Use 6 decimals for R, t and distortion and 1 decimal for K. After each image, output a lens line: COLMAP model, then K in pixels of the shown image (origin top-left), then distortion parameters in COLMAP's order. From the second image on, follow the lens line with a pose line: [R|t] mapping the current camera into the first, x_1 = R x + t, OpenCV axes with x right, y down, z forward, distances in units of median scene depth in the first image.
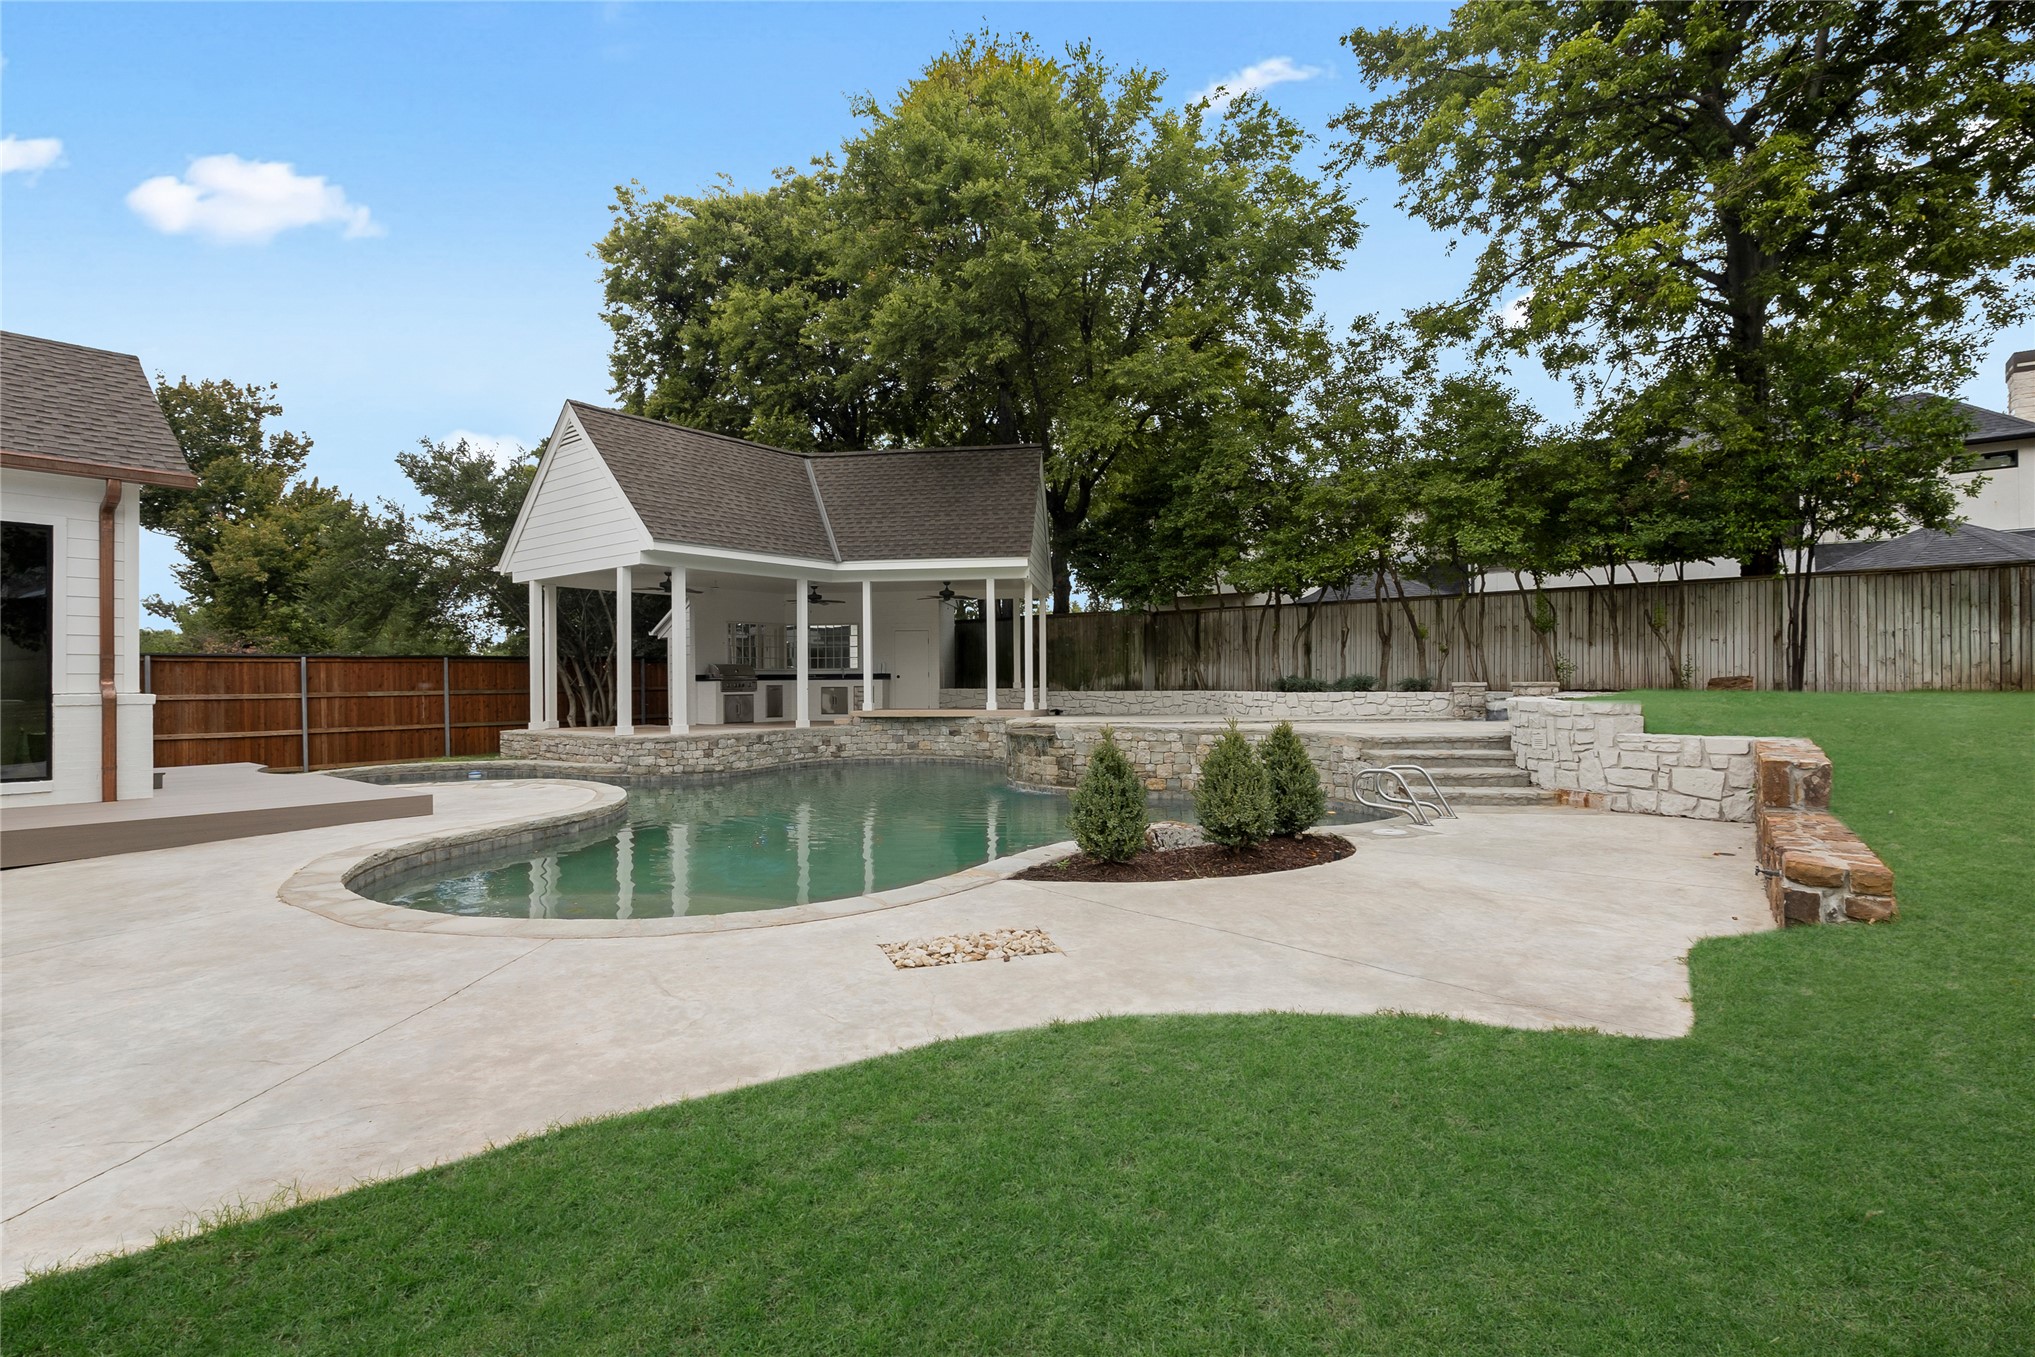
lens RADIAL K [[921.7, 0, 998.6], [0, 921.7, 676.1], [0, 0, 1]] dist [-0.013402, -0.000410]
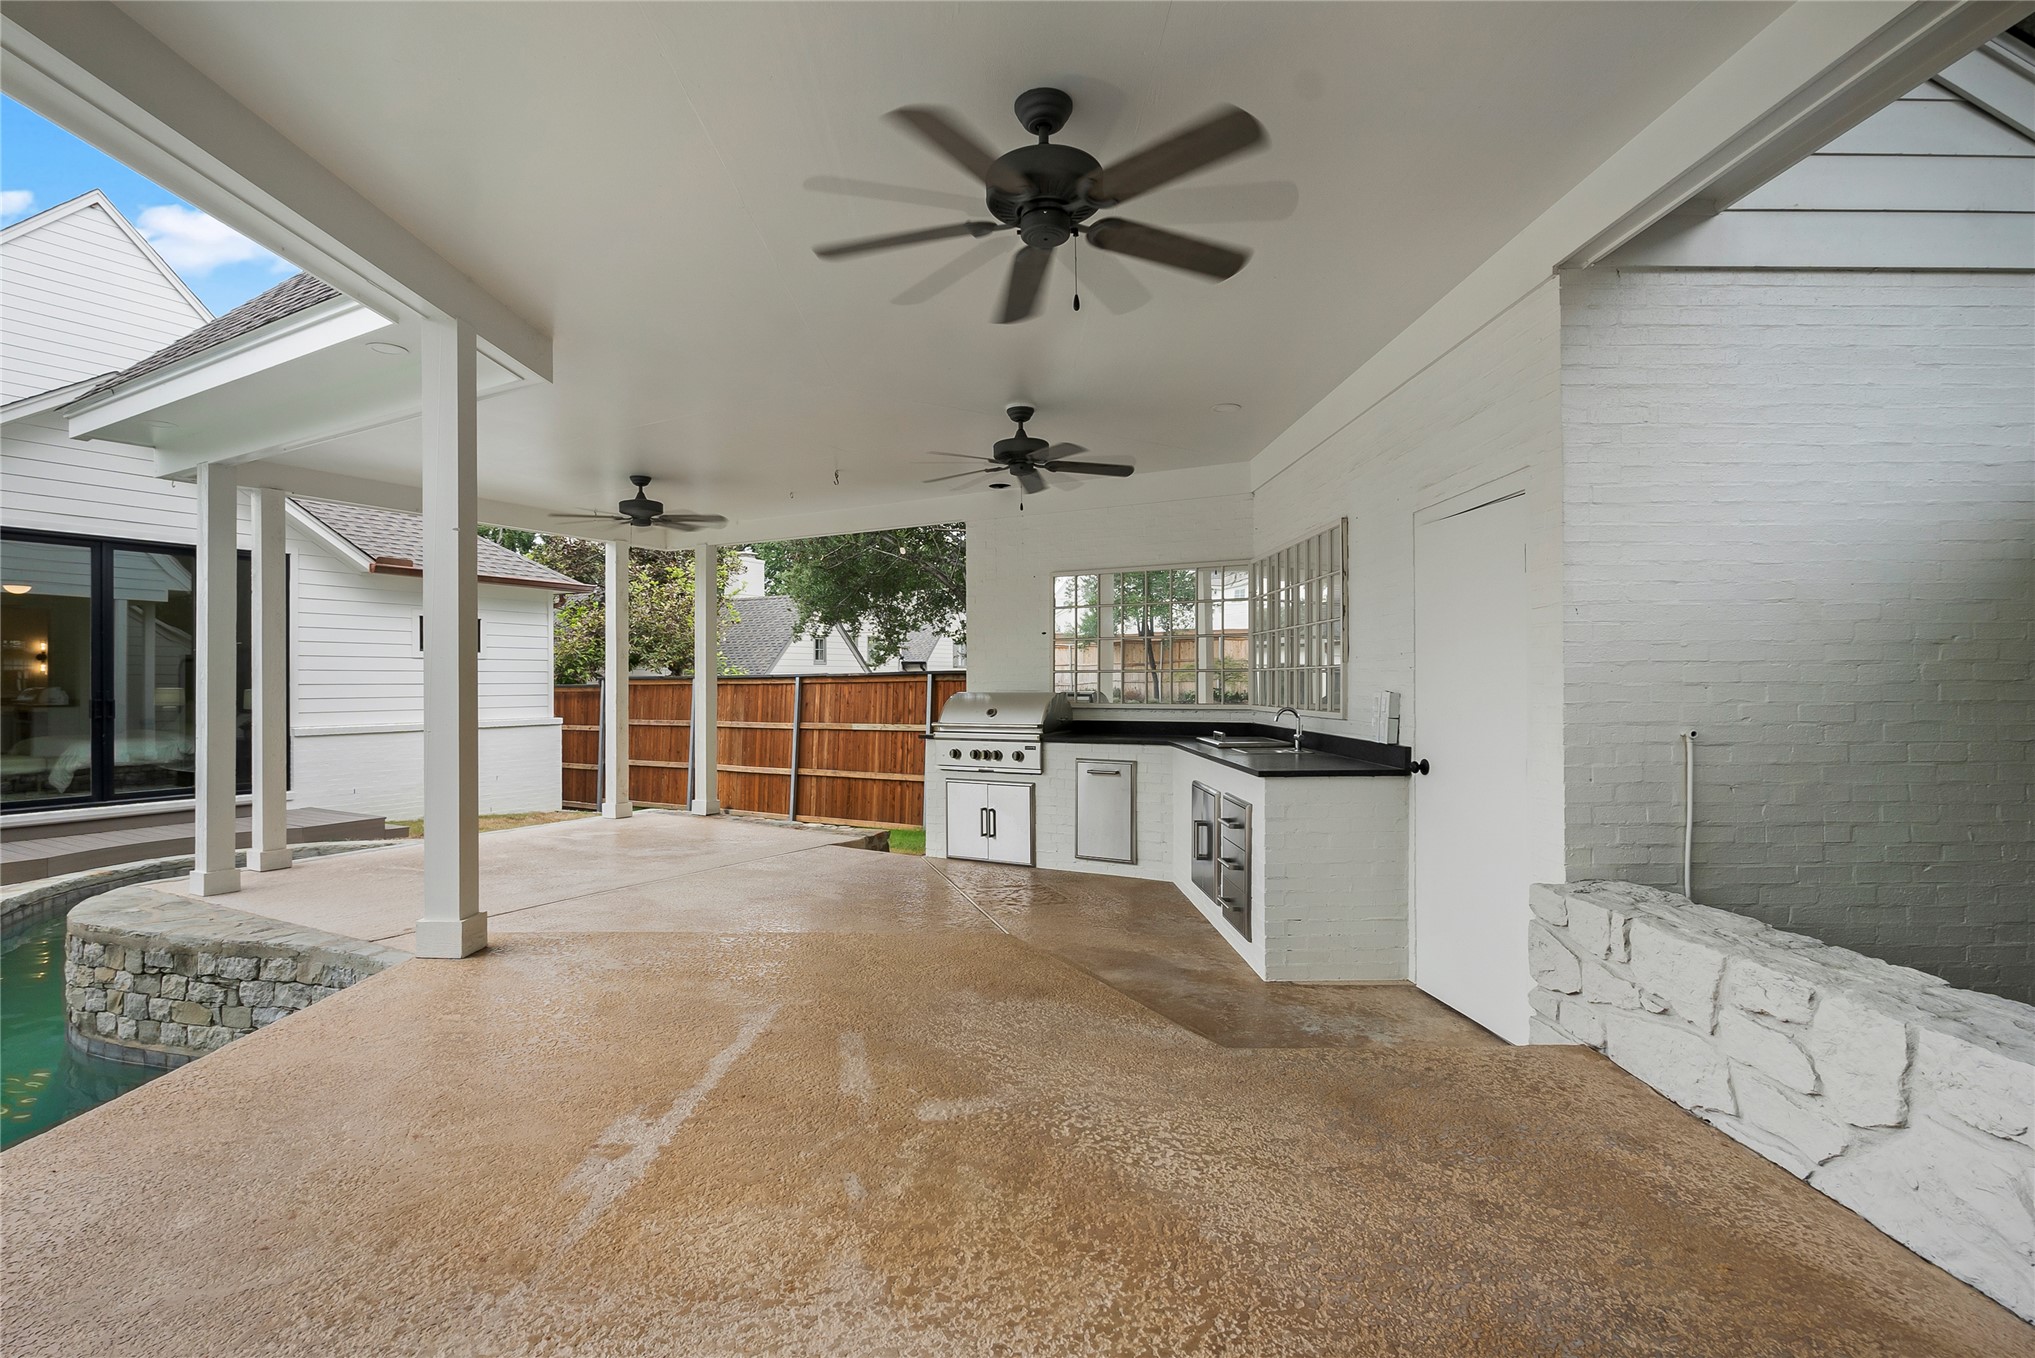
lens RADIAL K [[946.0, 0, 995.2], [0, 946.0, 685.8], [0, 0, 1]] dist [-0.010839, -0.000432]
pose [[0.131335, 0.011807, -0.991268, 0.075777], [0.009410, 0.999869, 0.013157, -0.023294], [0.991293, -0.011056, 0.131206, 1.098756]]
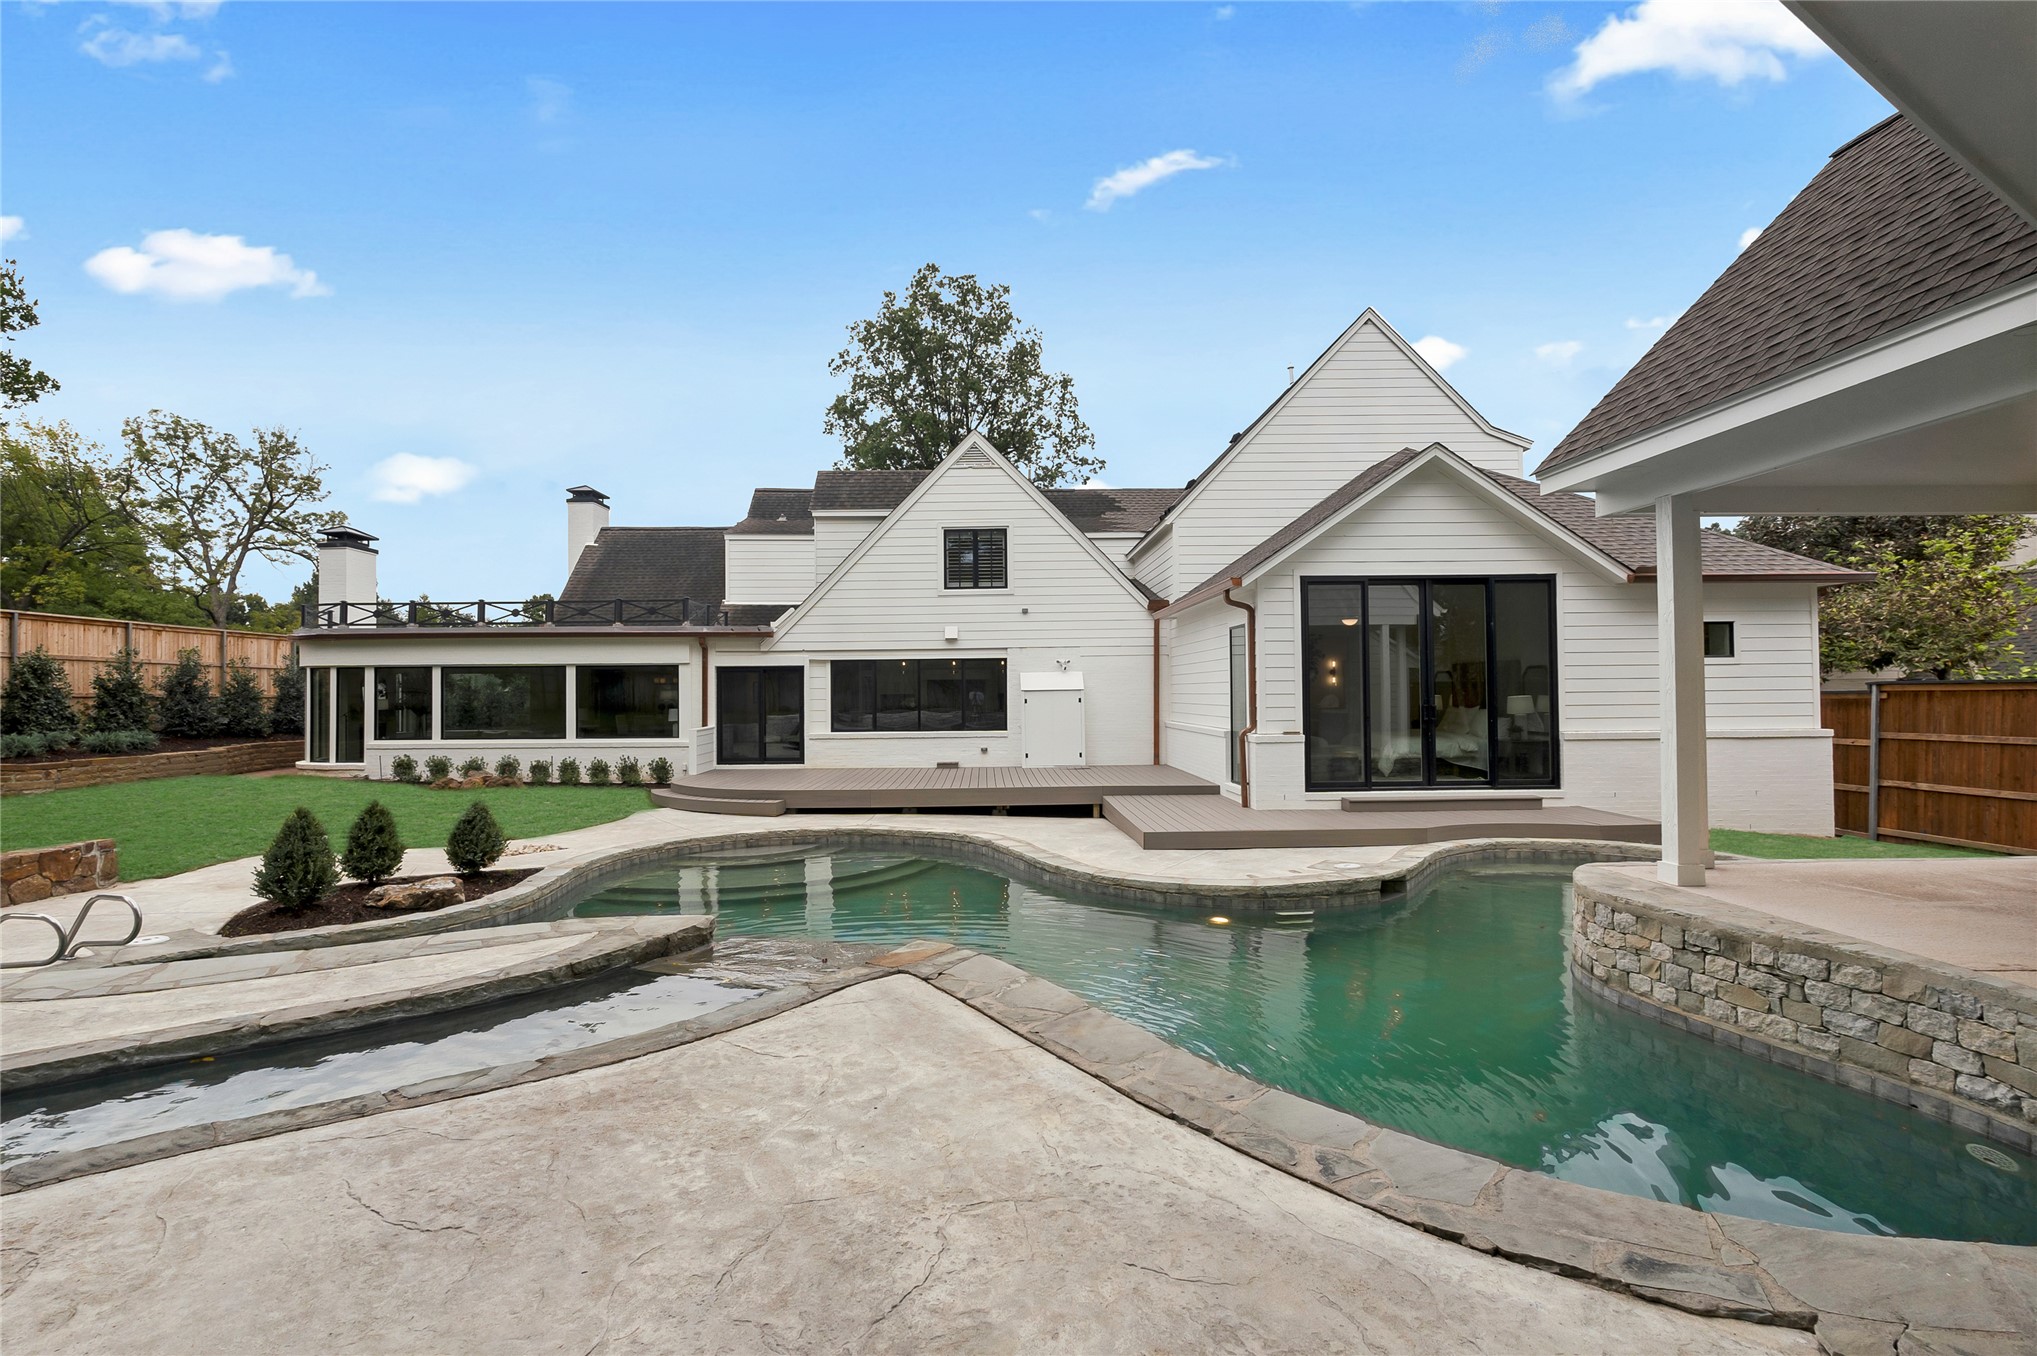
lens RADIAL K [[937.4, 0, 982.5], [0, 937.4, 670.9], [0, 0, 1]] dist [-0.013244, -0.000006]
pose [[-0.795159, 0.000259, -0.606401, 0.148885], [0.019386, 0.999500, -0.024992, -0.027474], [0.606091, -0.031628, -0.794766, 0.989808]]
